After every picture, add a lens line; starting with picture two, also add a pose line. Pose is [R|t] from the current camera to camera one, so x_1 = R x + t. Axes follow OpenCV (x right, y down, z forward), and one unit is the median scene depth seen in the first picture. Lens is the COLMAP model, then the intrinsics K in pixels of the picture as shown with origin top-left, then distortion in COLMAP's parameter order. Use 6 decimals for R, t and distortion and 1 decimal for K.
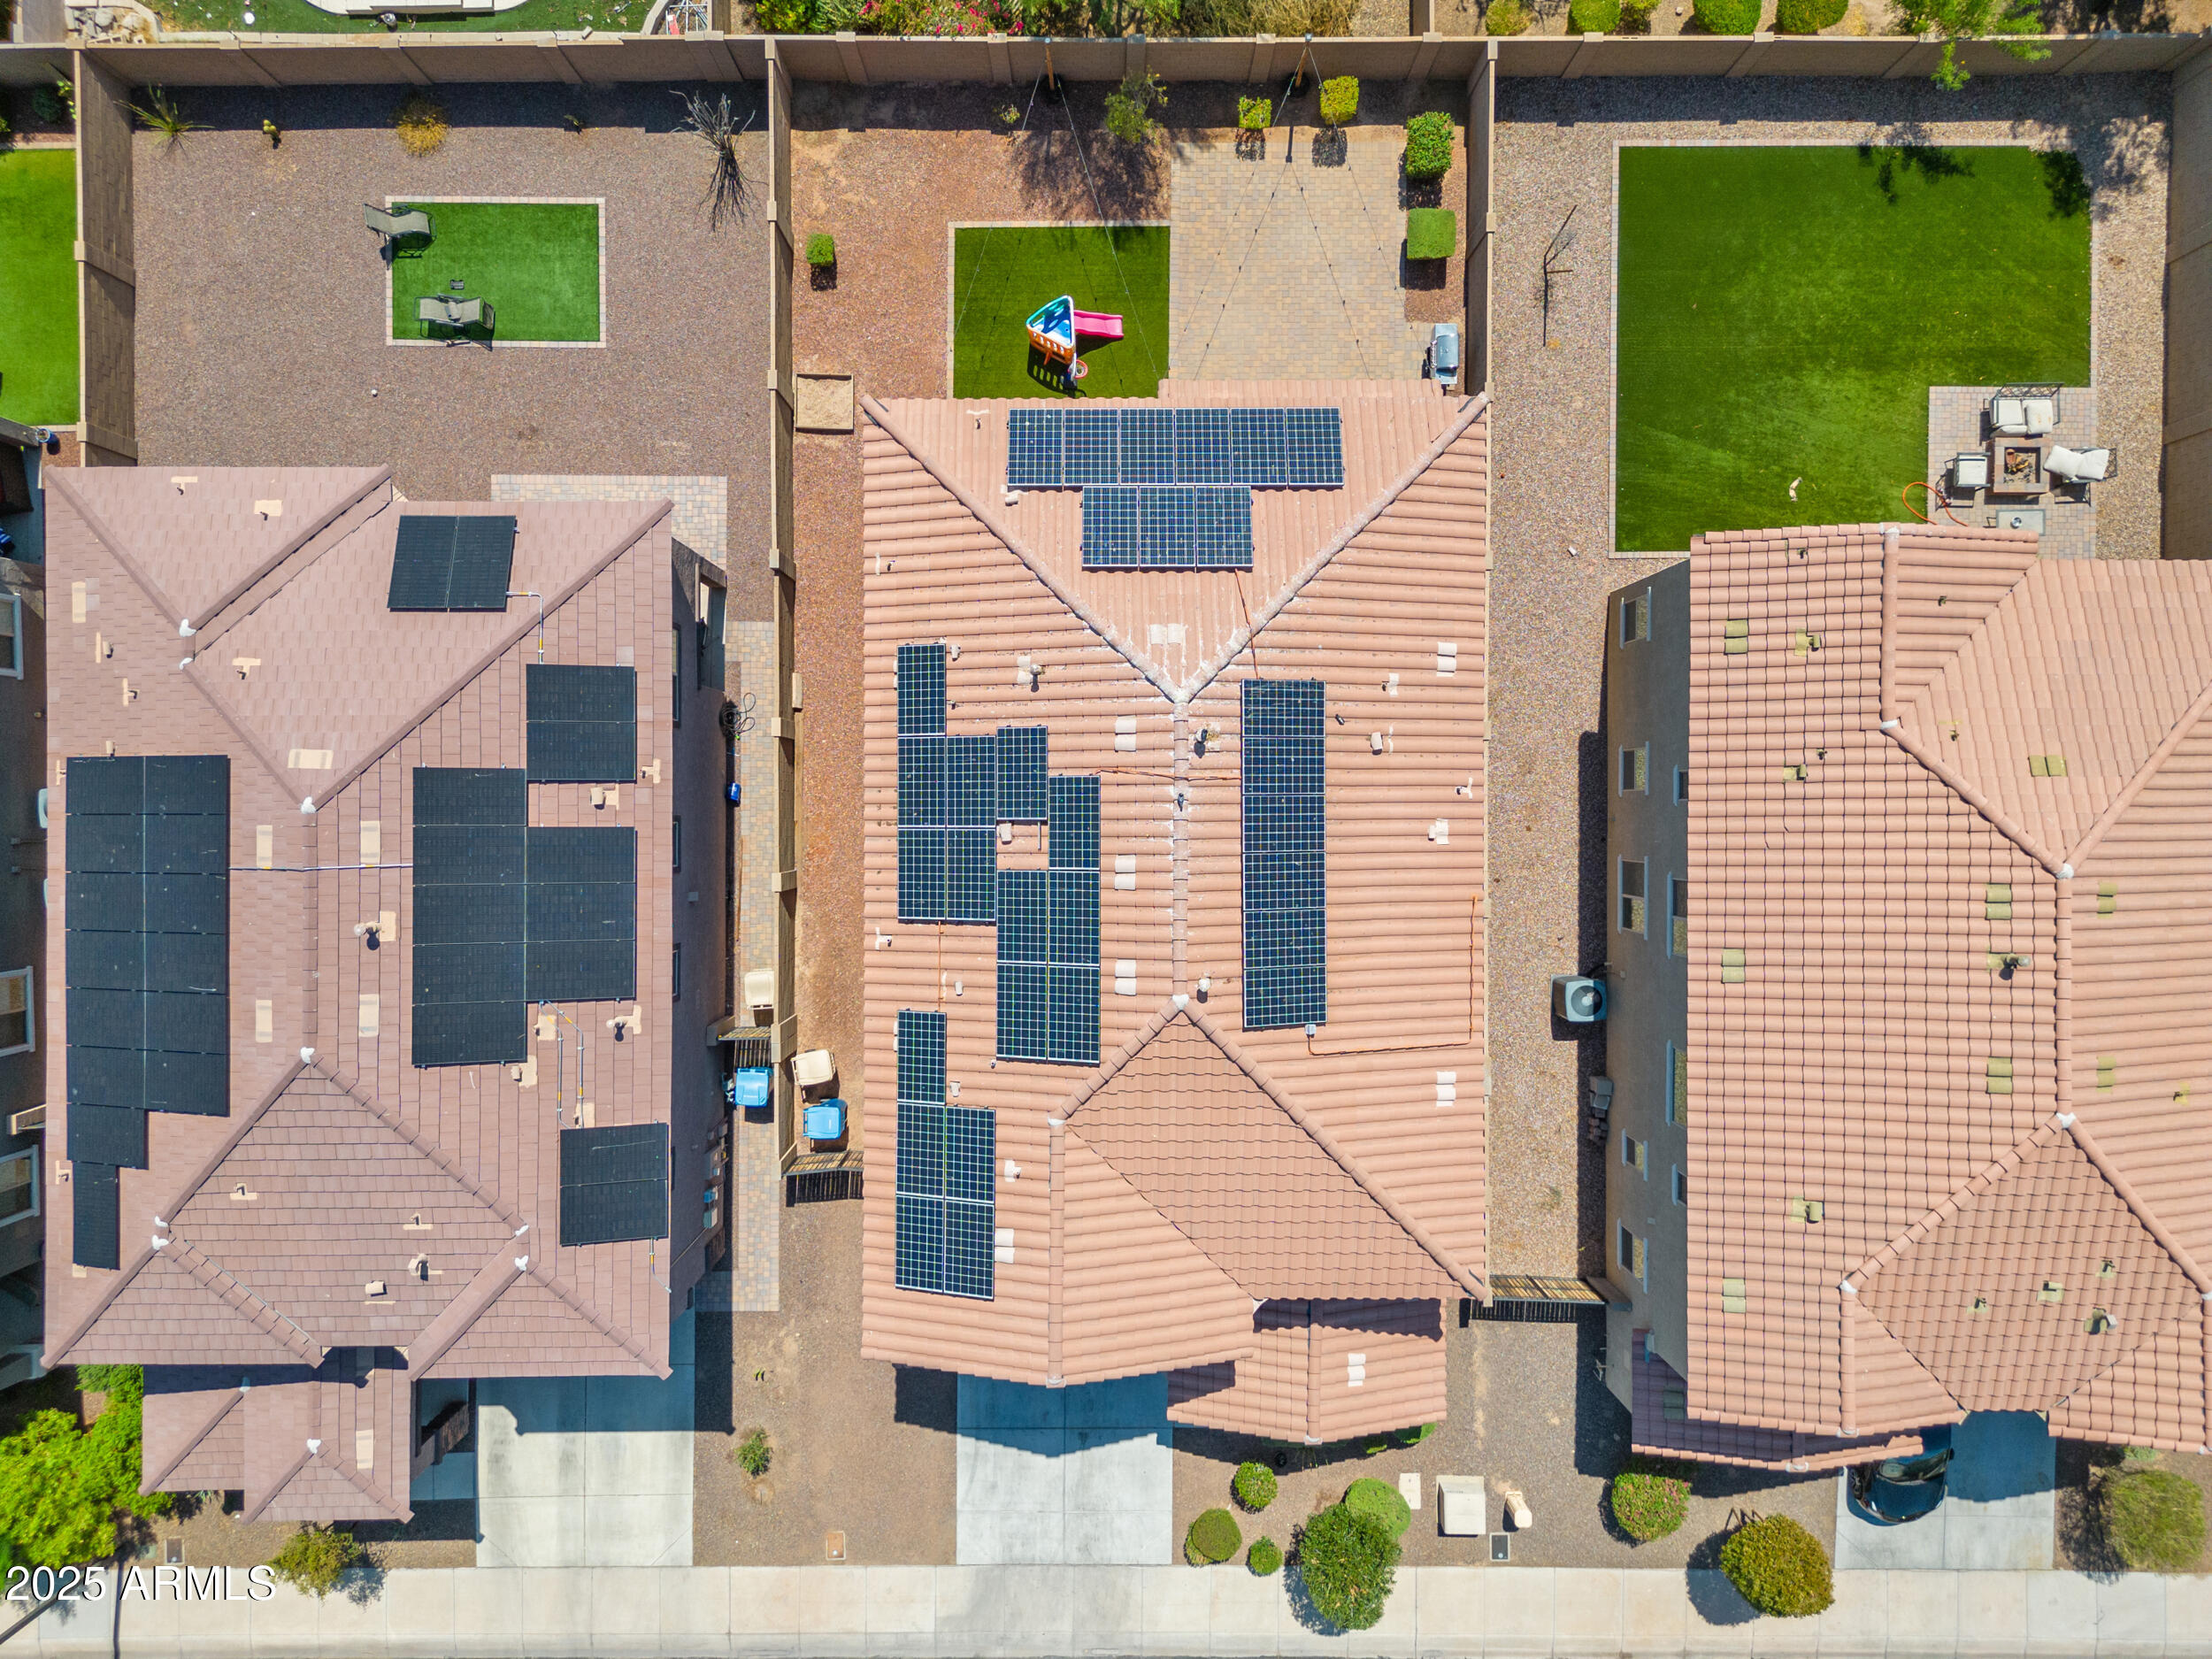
lens RADIAL K [[1563.9, 0, 1102.7], [0, 1563.9, 833.3], [0, 0, 1]] dist [0.060448, -0.057637]
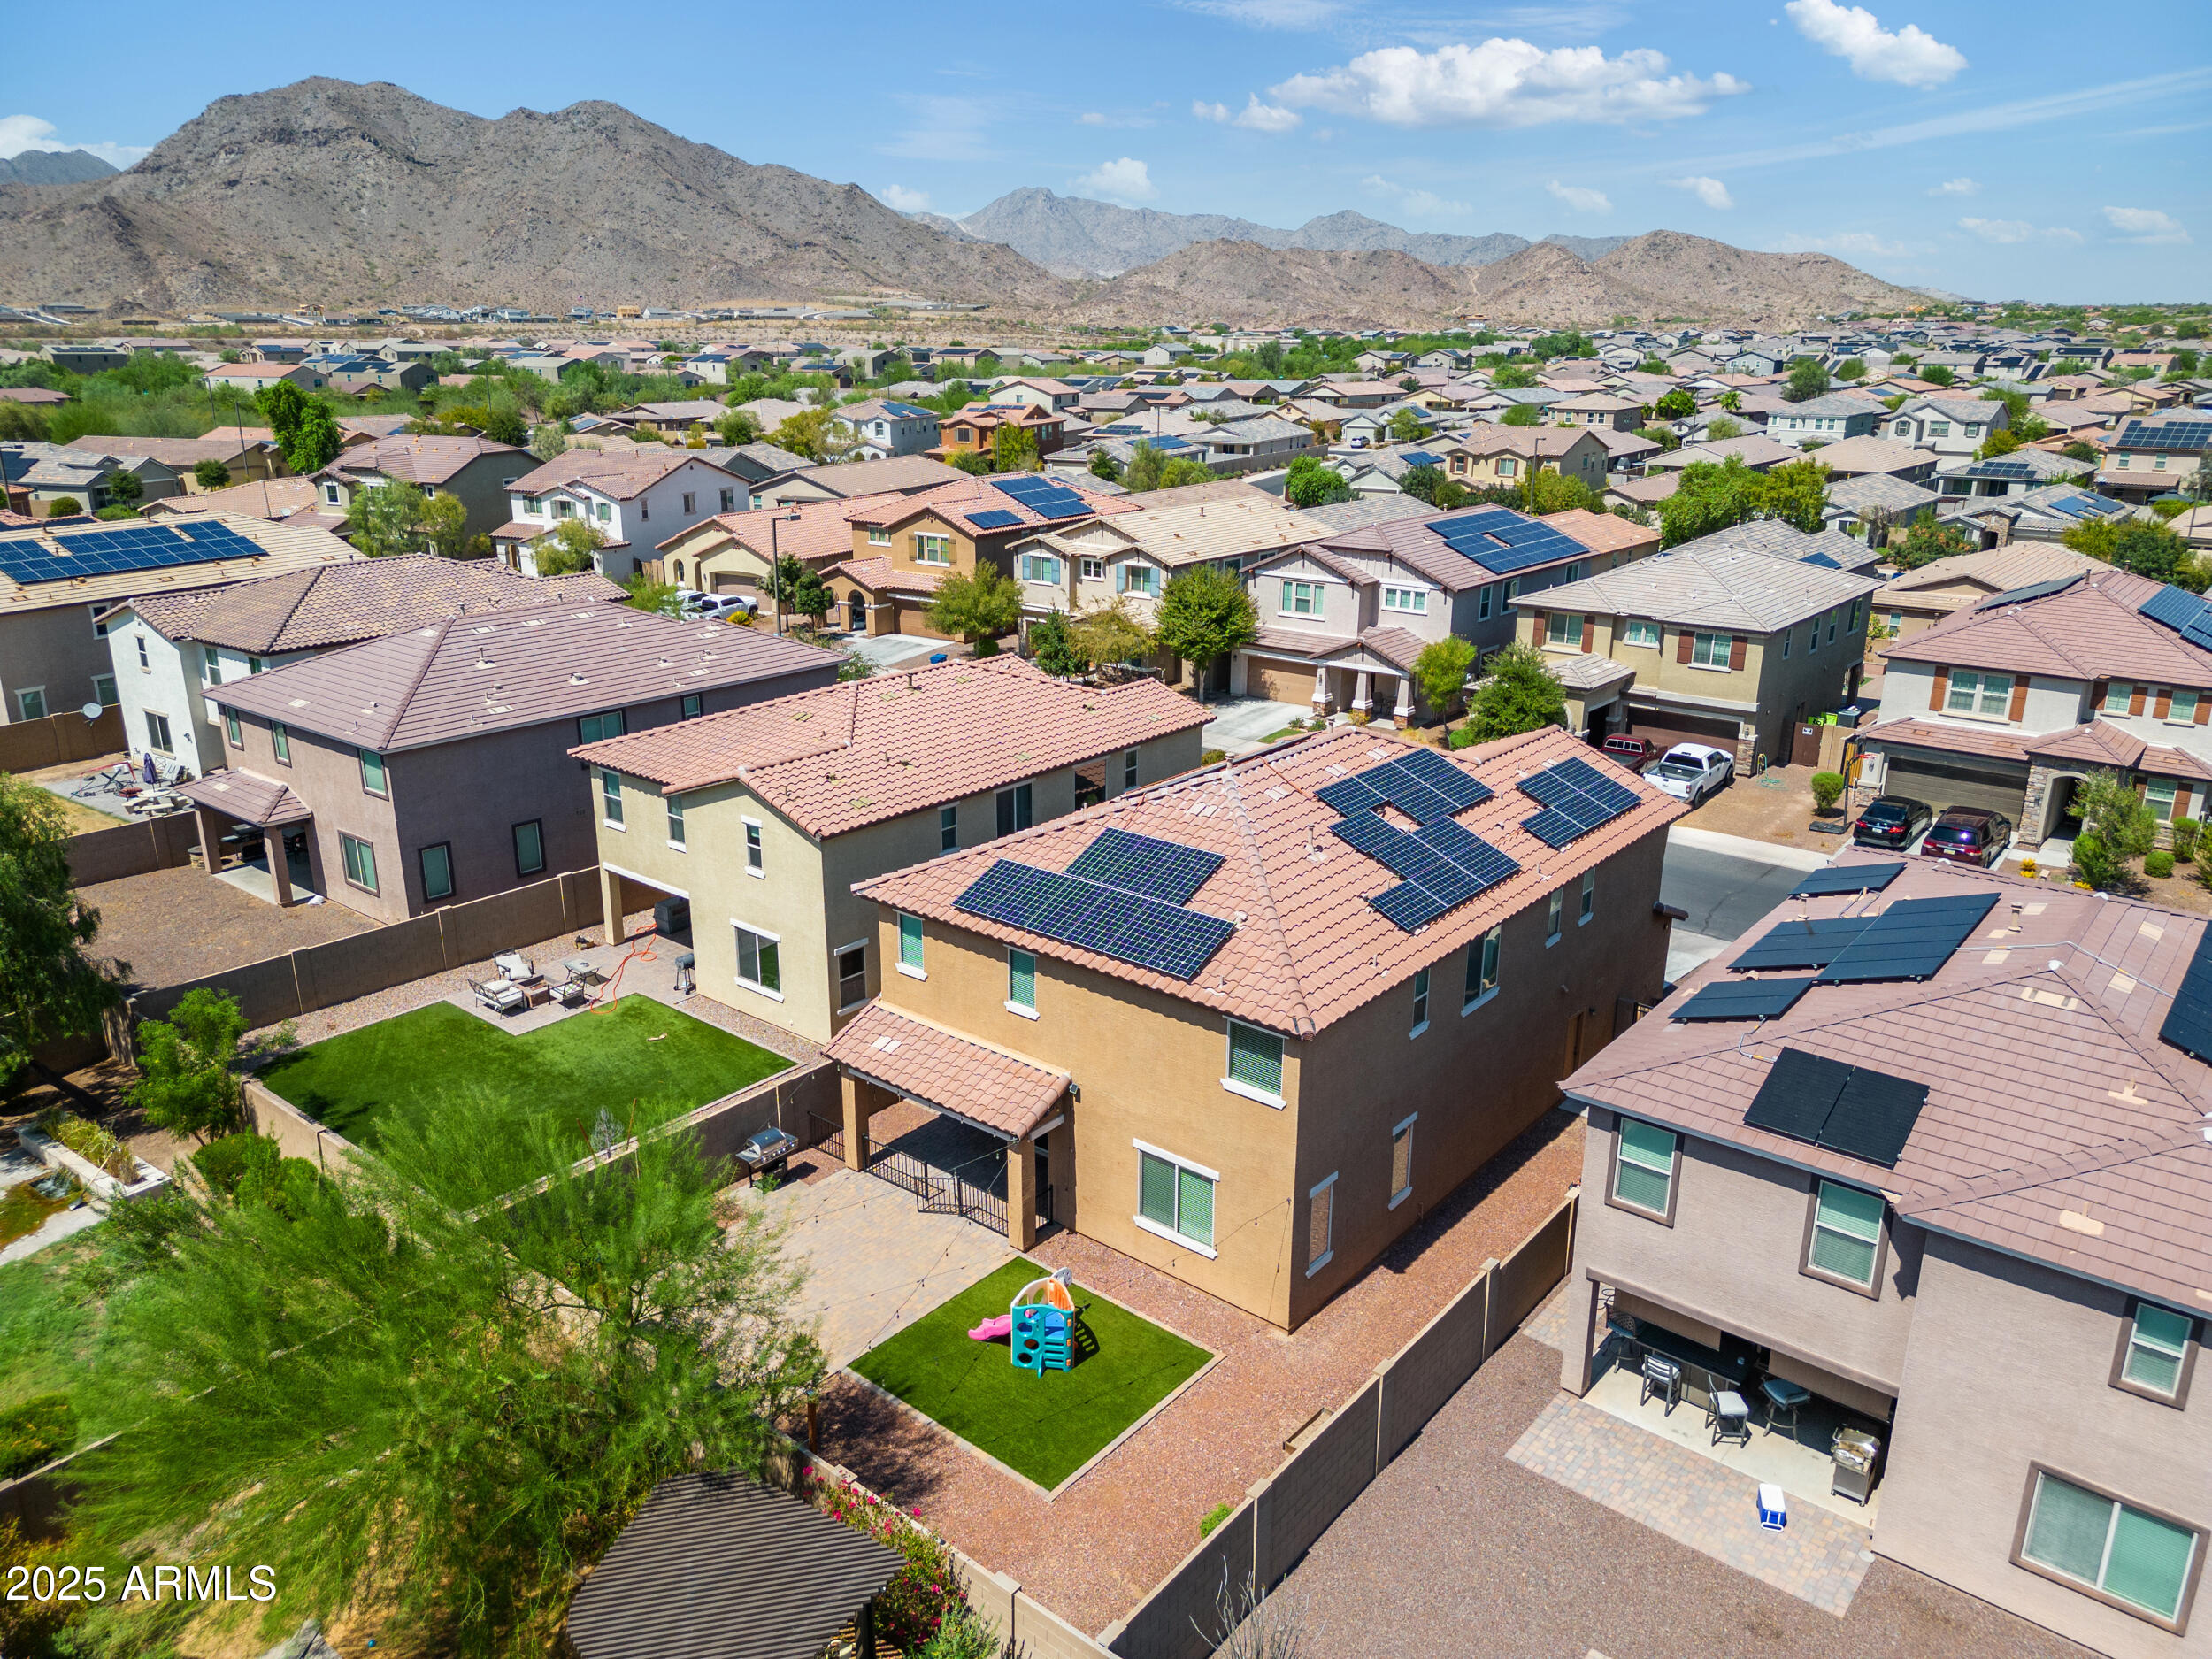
lens RADIAL K [[1563.9, 0, 1087.8], [0, 1563.9, 819.4], [0, 0, 1]] dist [0.060448, -0.057637]
pose [[-0.766033, -0.198540, 0.611372, -0.611625], [0.642775, -0.227859, 0.731383, -1.039162], [-0.005902, 0.953238, 0.302164, 0.623409]]
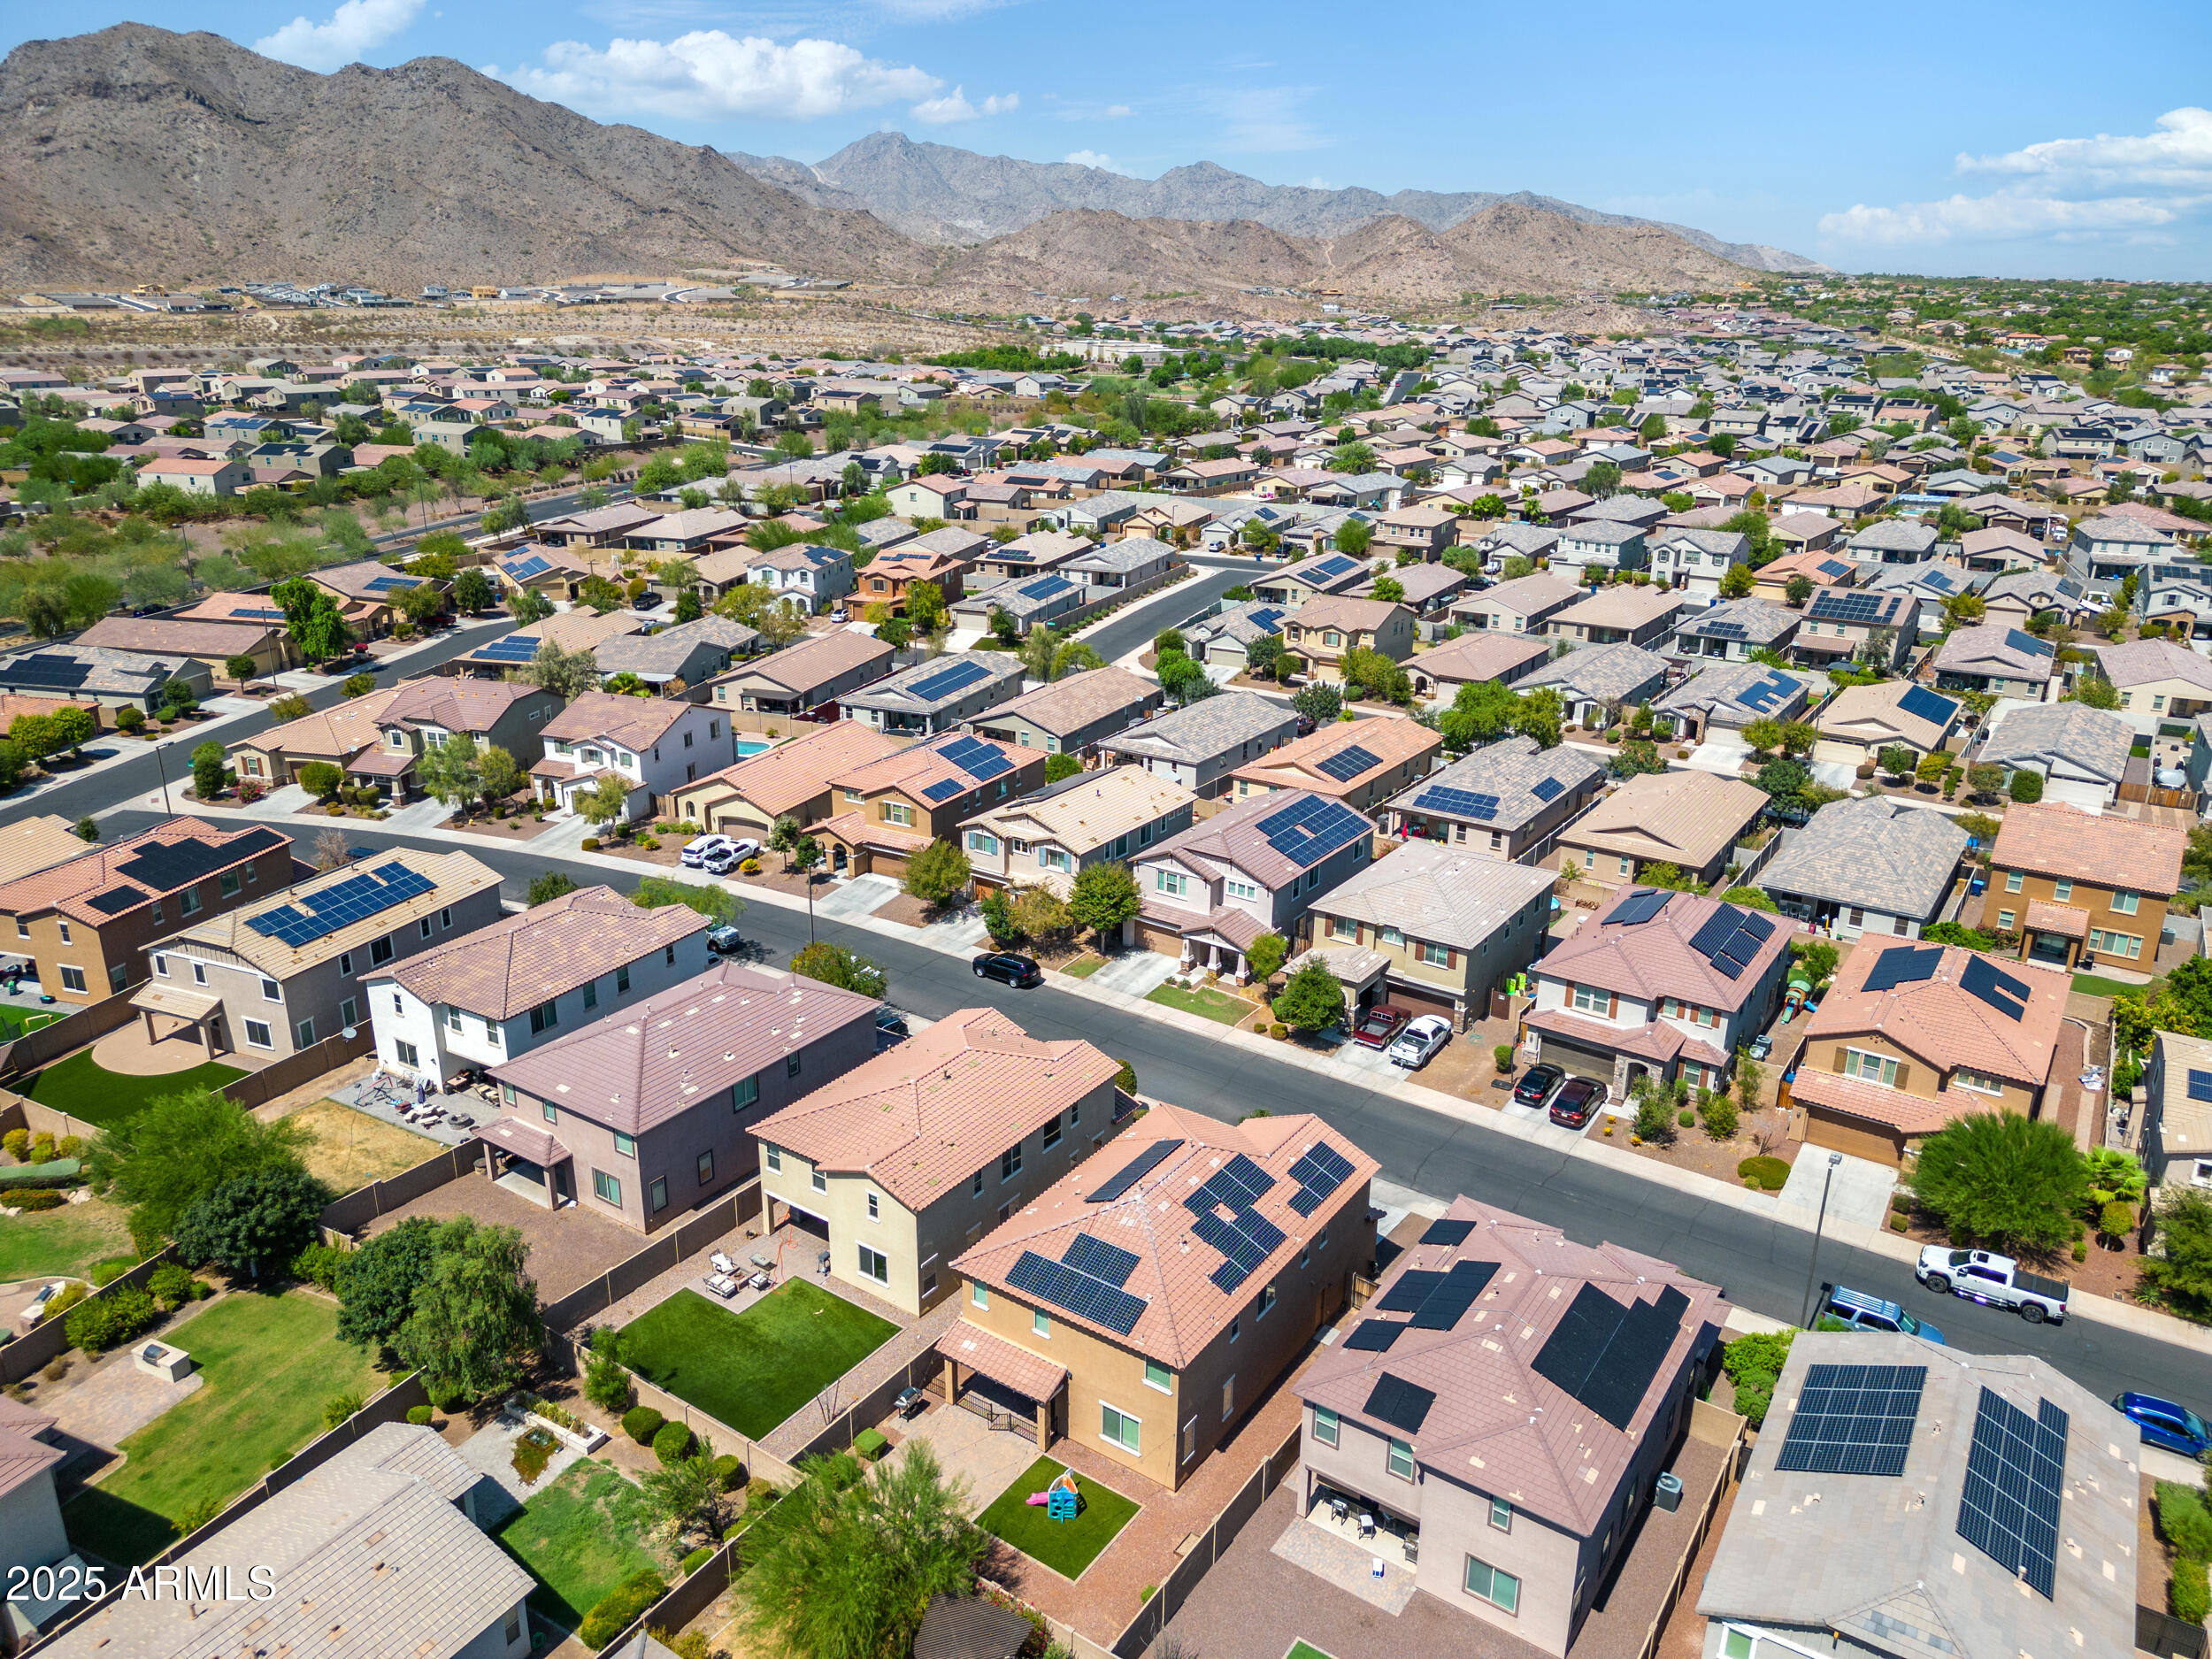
lens RADIAL K [[1563.9, 0, 1086.7], [0, 1563.9, 830.0], [0, 0, 1]] dist [0.060448, -0.057637]
pose [[-0.817090, -0.202916, 0.539619, -1.058047], [0.576410, -0.270181, 0.771203, -1.812317], [-0.010694, 0.941184, 0.337725, -0.374559]]
